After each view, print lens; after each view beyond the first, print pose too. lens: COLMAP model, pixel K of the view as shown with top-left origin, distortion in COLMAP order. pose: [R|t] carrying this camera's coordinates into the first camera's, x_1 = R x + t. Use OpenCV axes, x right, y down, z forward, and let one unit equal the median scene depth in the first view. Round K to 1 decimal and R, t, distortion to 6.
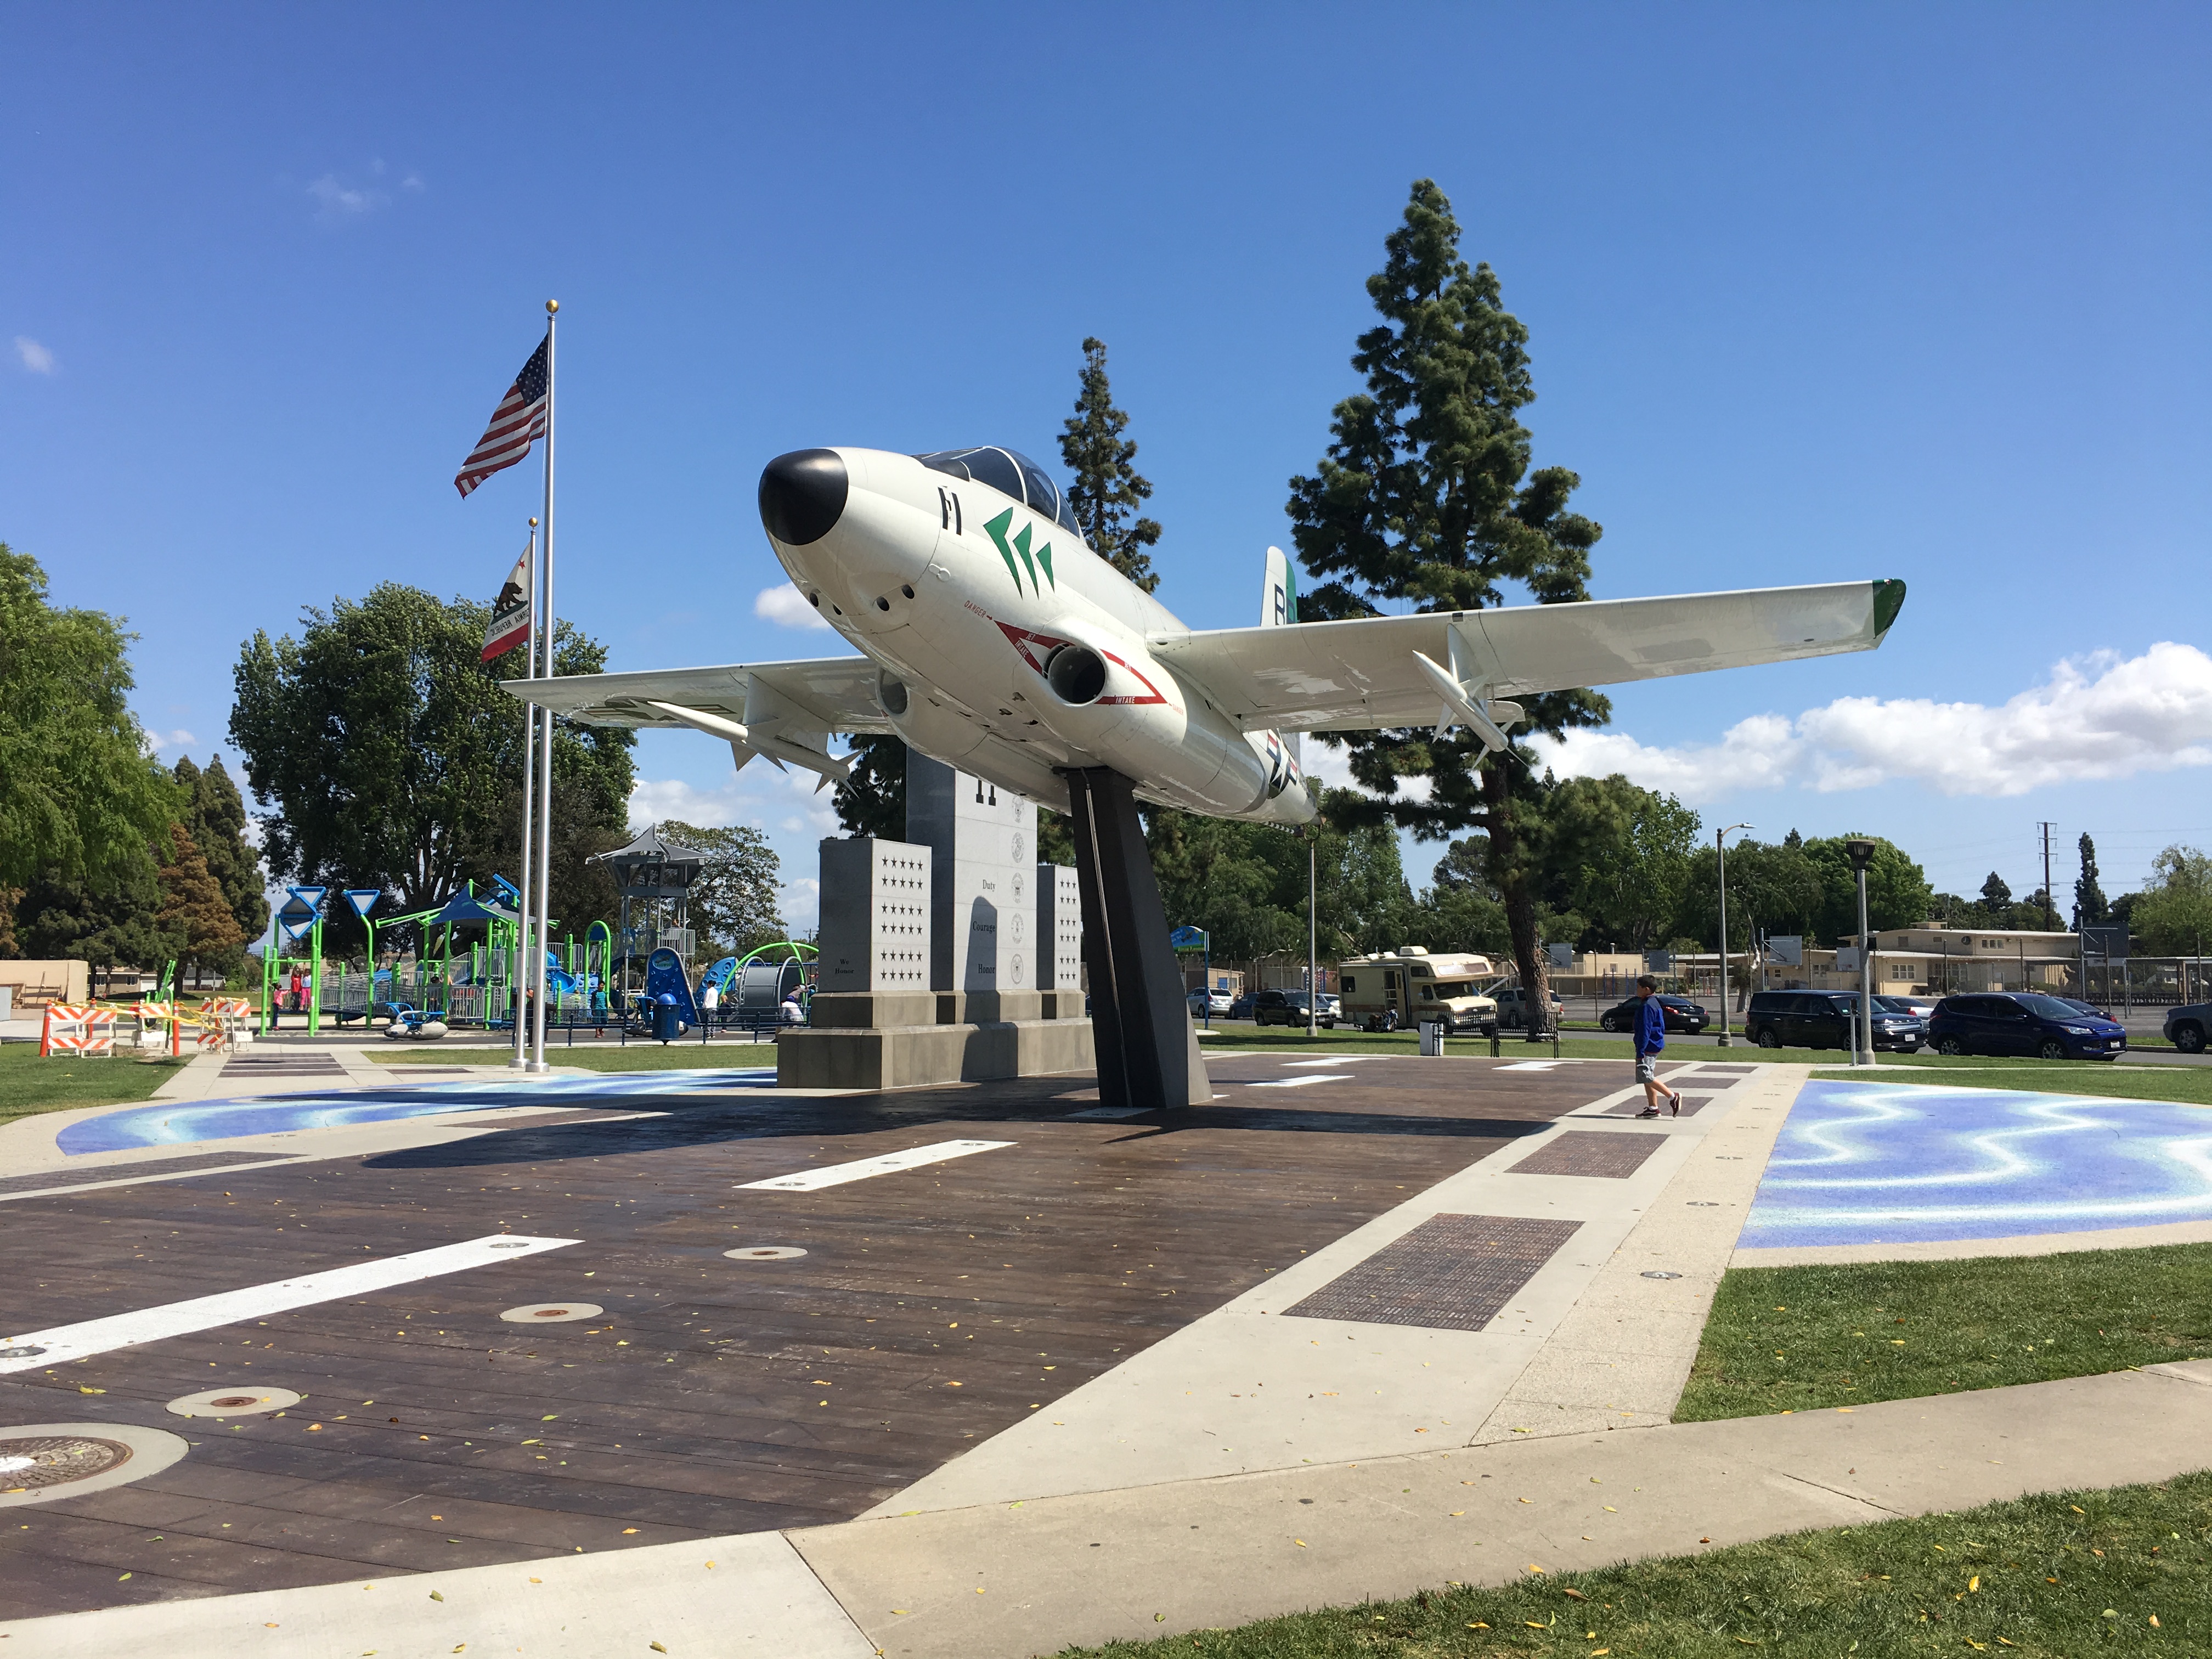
lens RADIAL K [[1876.8, 0, 1071.2], [0, 1876.8, 823.6], [0, 0, 1]] dist [0.075804, -0.123732]
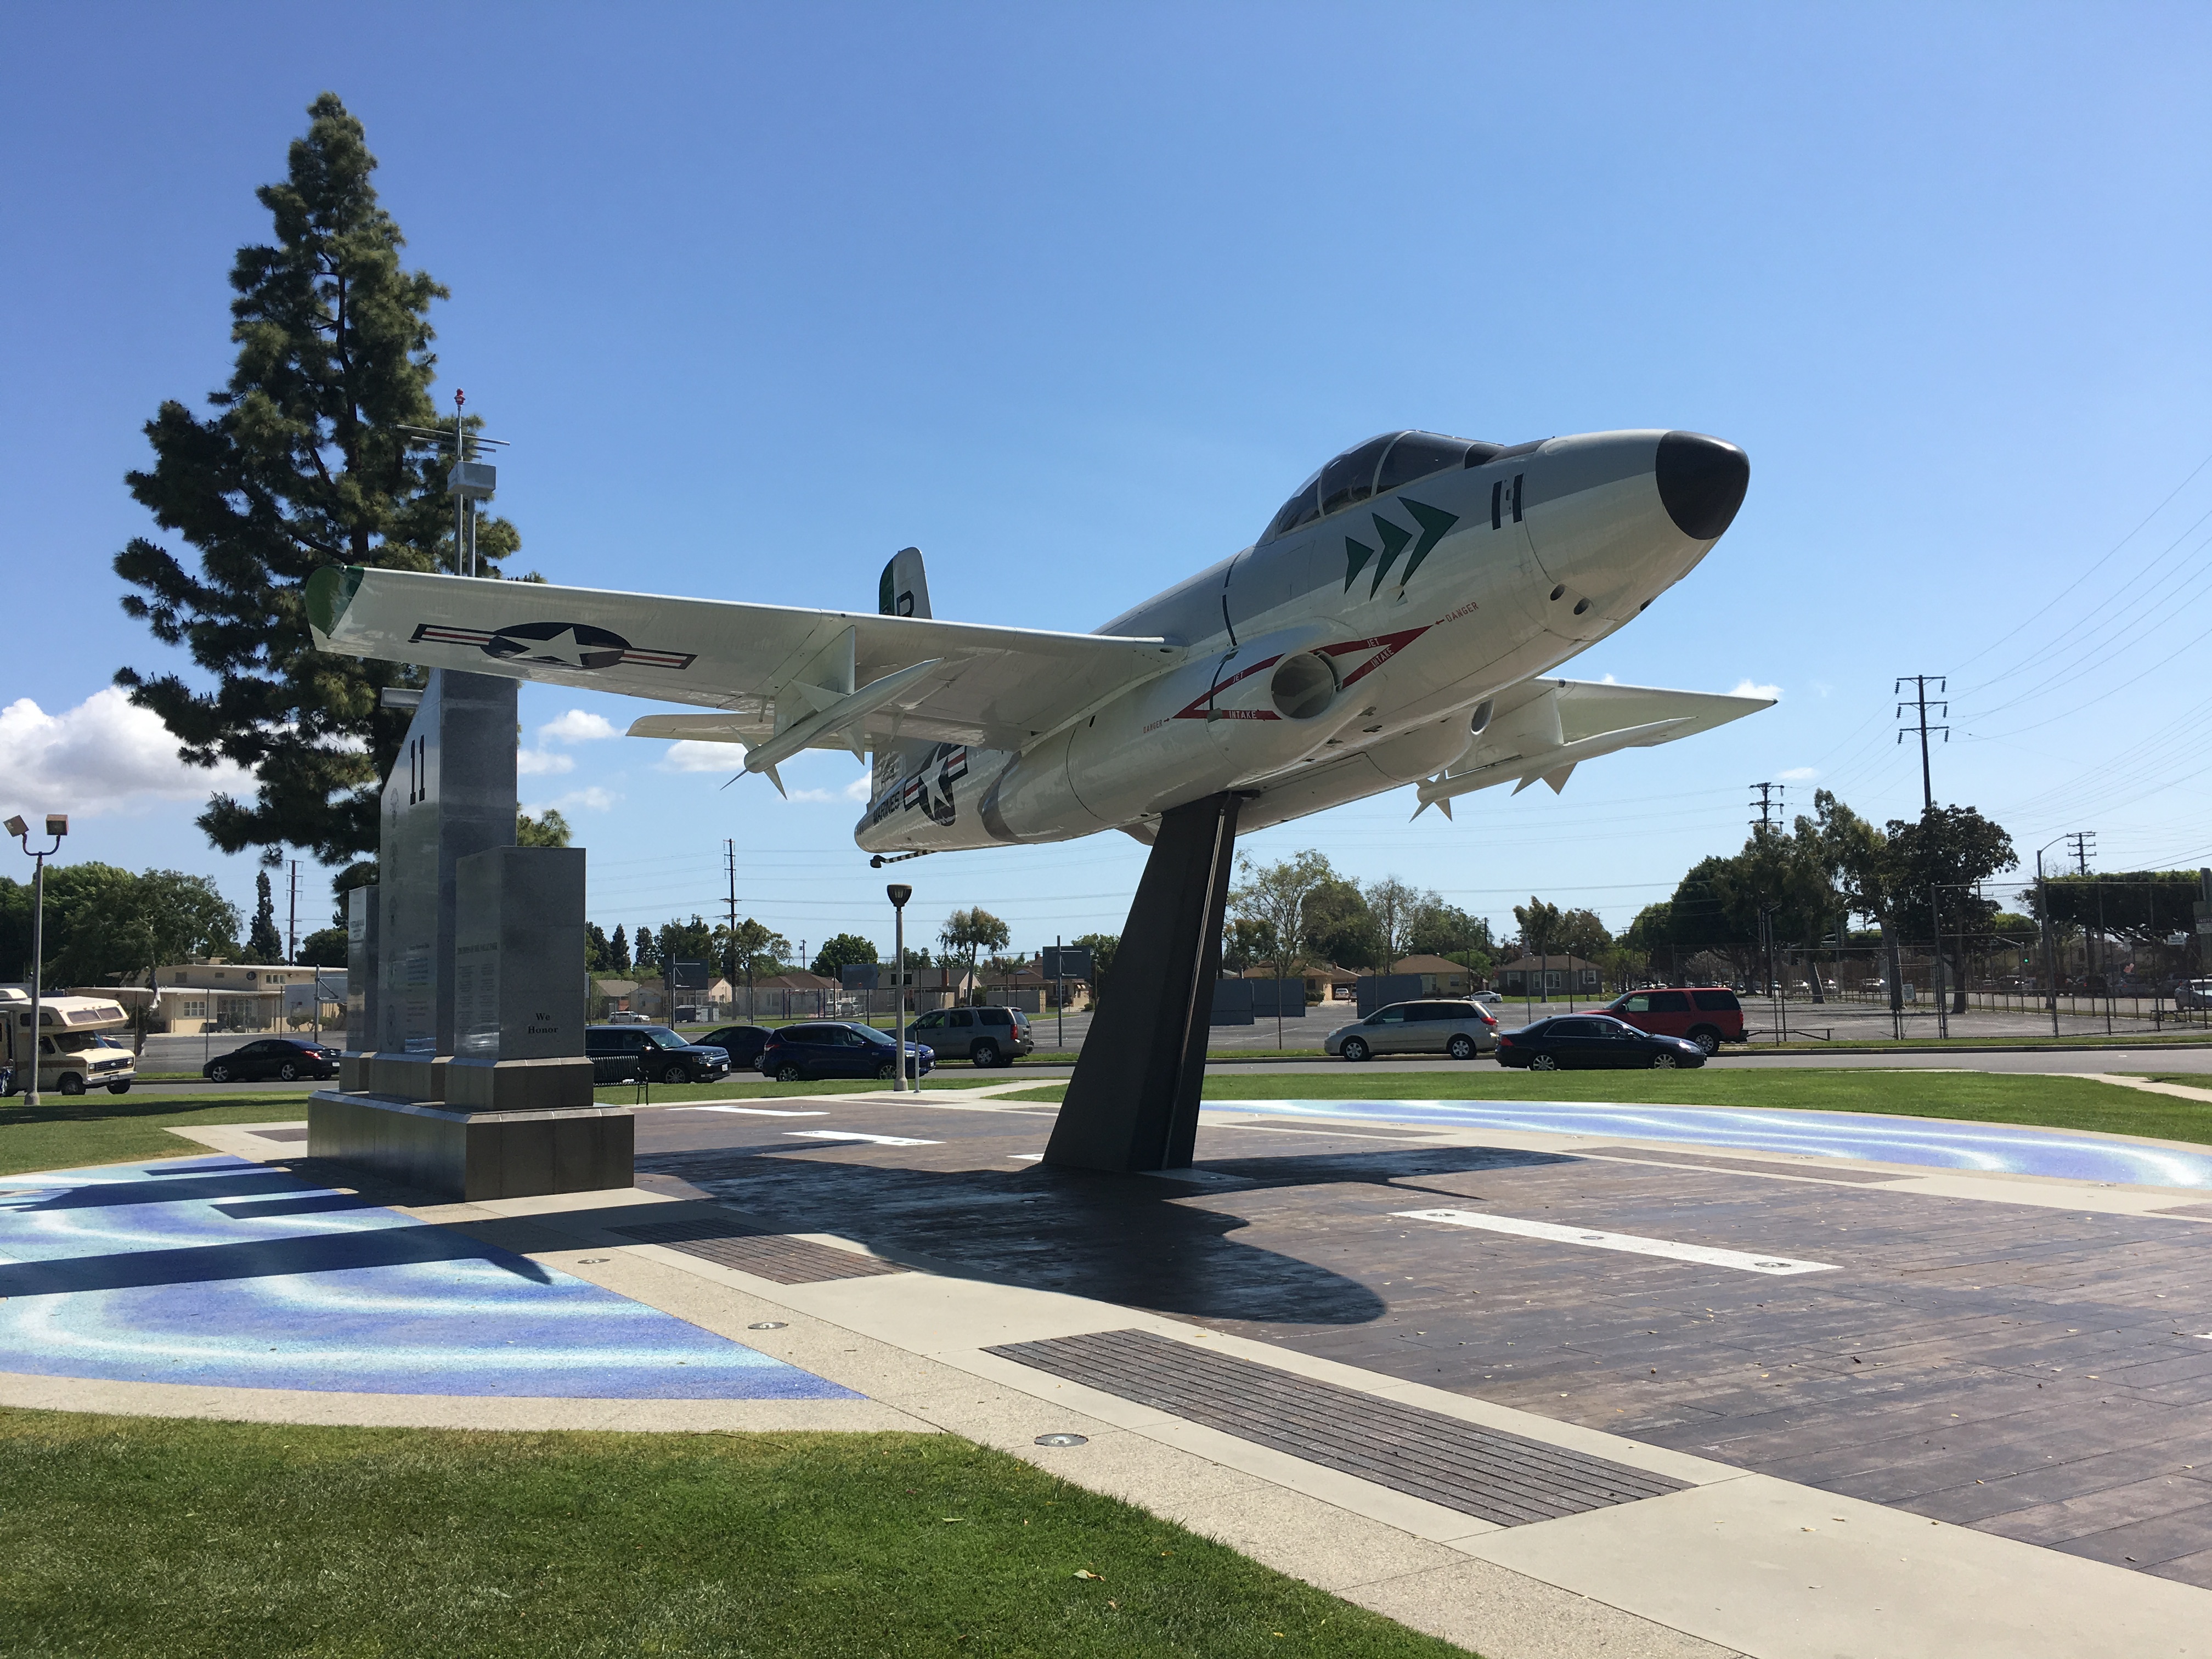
lens RADIAL K [[1887.7, 0, 1093.7], [0, 1887.7, 846.3], [0, 0, 1]] dist [0.069425, -0.111091]
pose [[0.597531, 0.049142, 0.800339, -0.269124], [-0.044276, 0.998620, -0.028260, 0.009088], [-0.800623, -0.018550, 0.598882, 0.184362]]
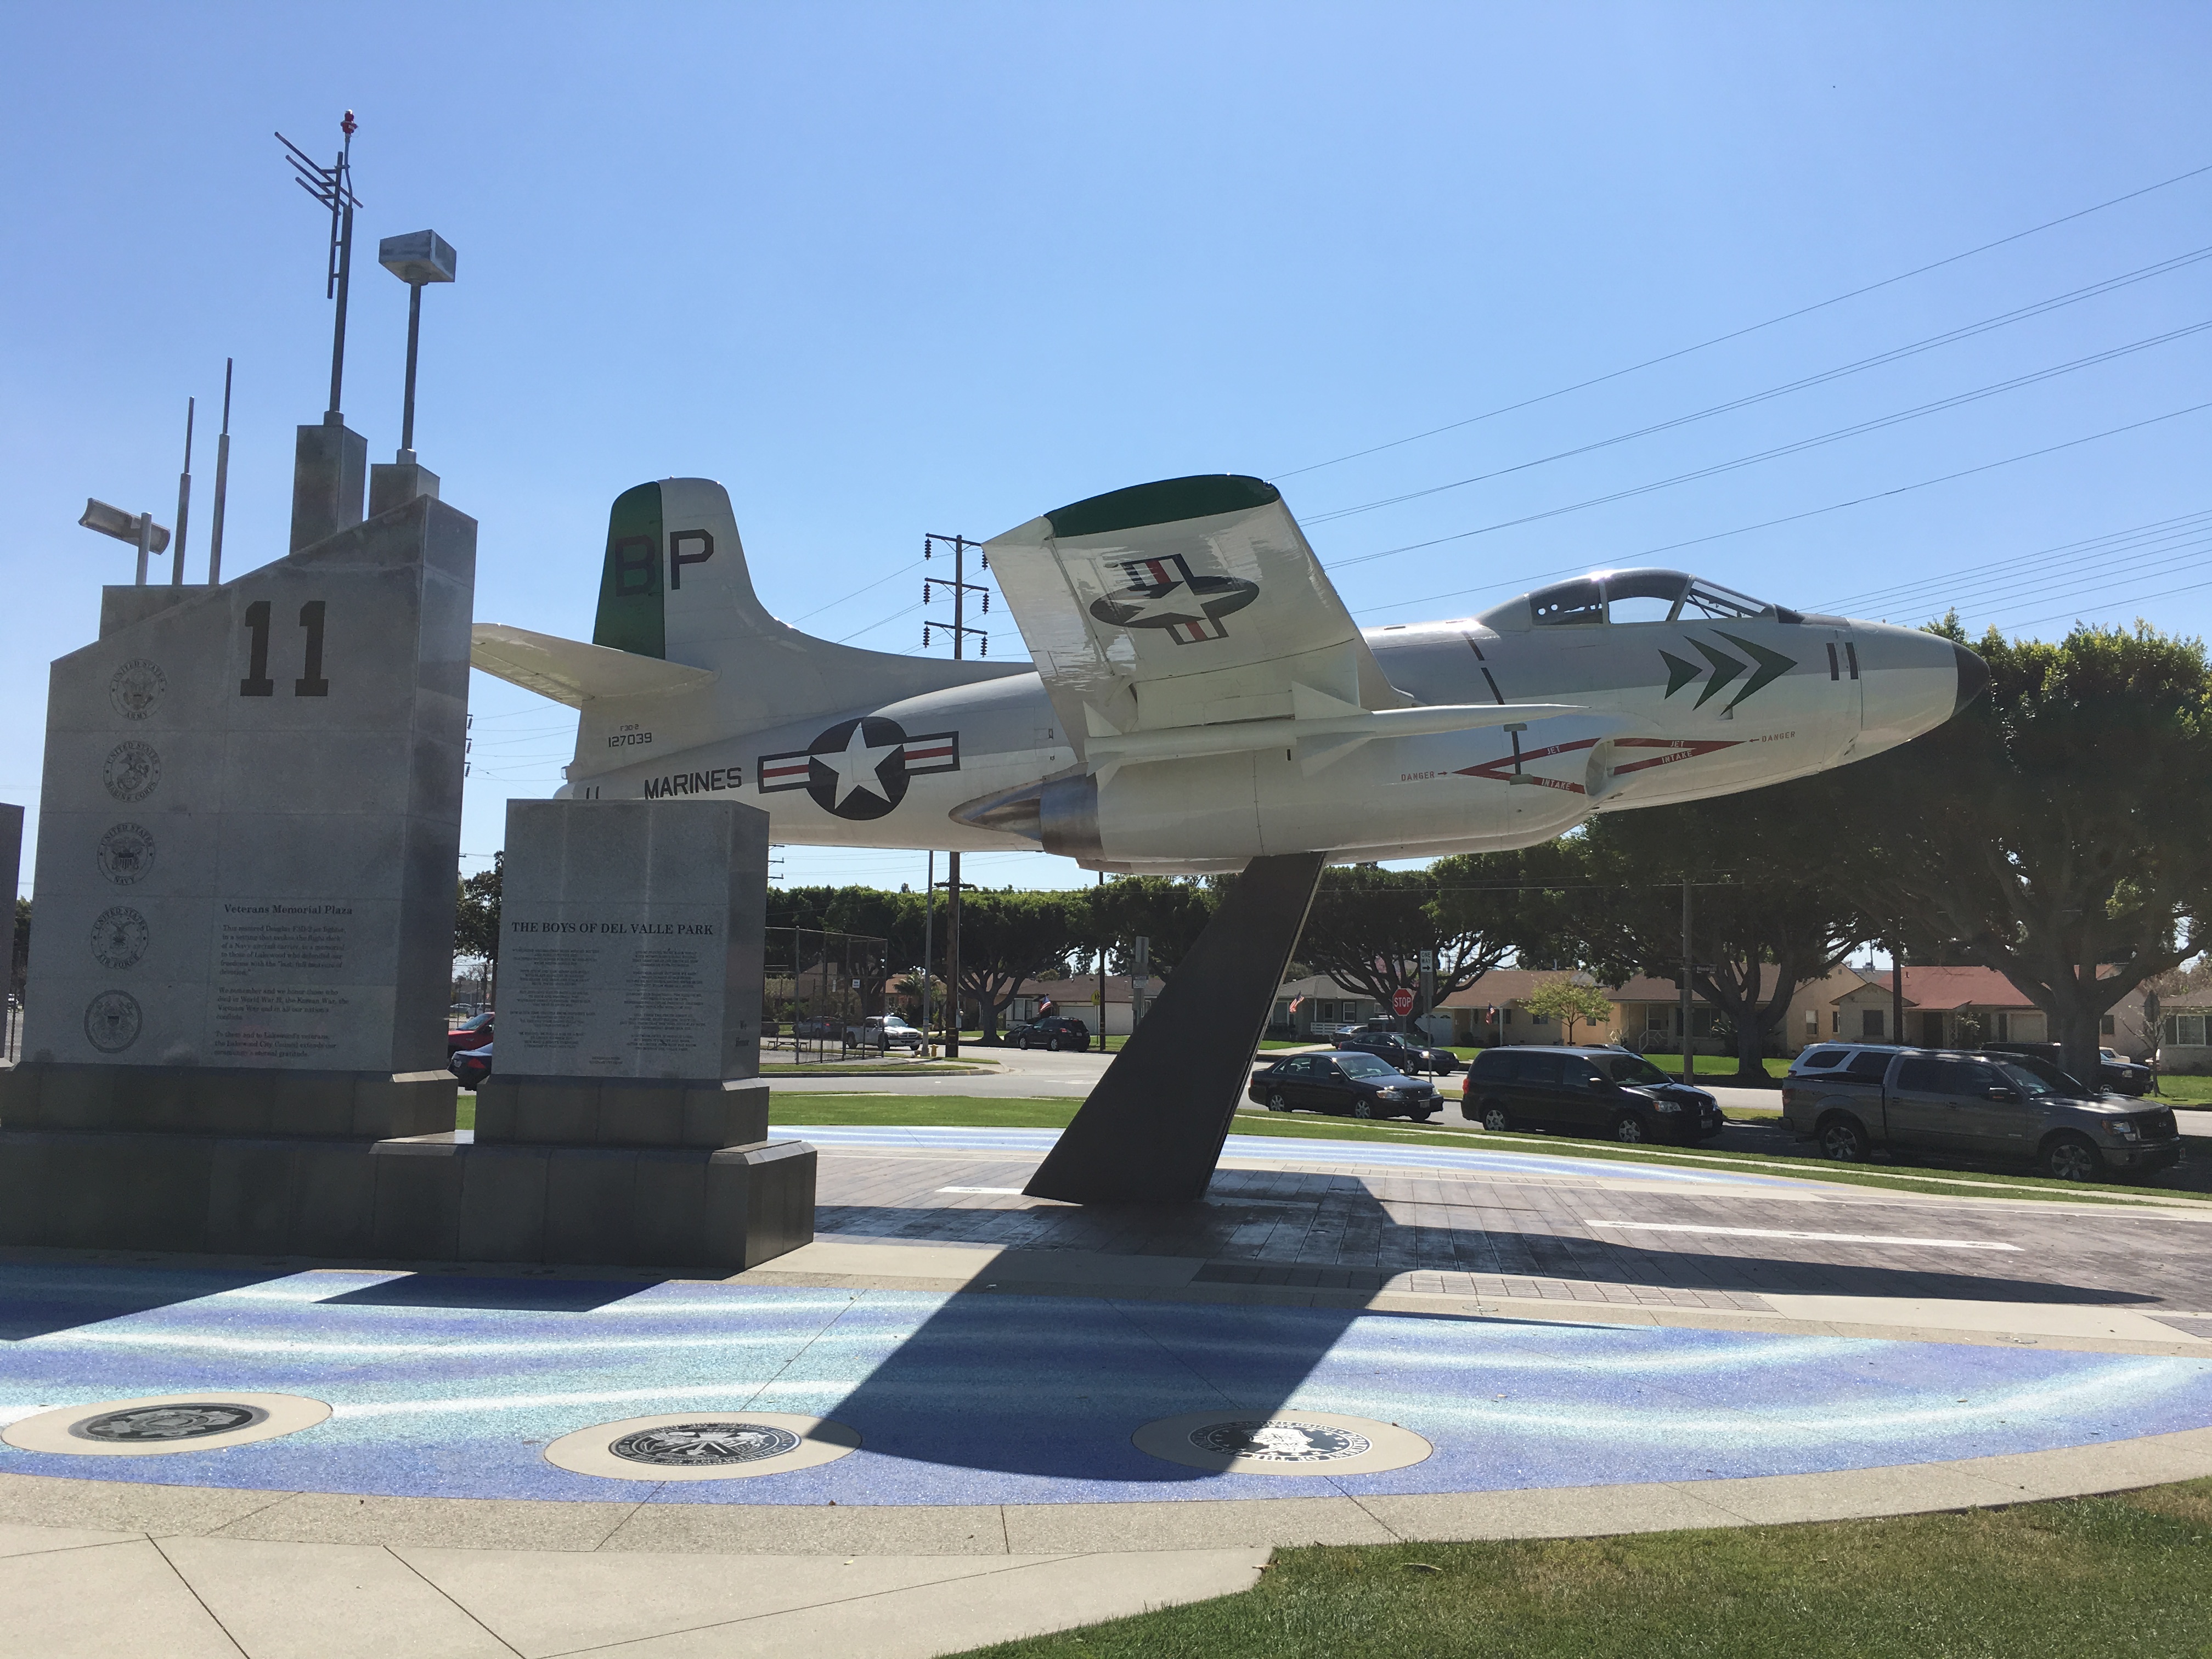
lens RADIAL K [[1887.7, 0, 1093.7], [0, 1887.7, 846.3], [0, 0, 1]] dist [0.069425, -0.111091]
pose [[-0.215033, 0.081965, 0.973161, -0.320871], [-0.105456, 0.988696, -0.106576, 0.032414], [-0.970896, -0.125543, -0.203959, 0.472232]]
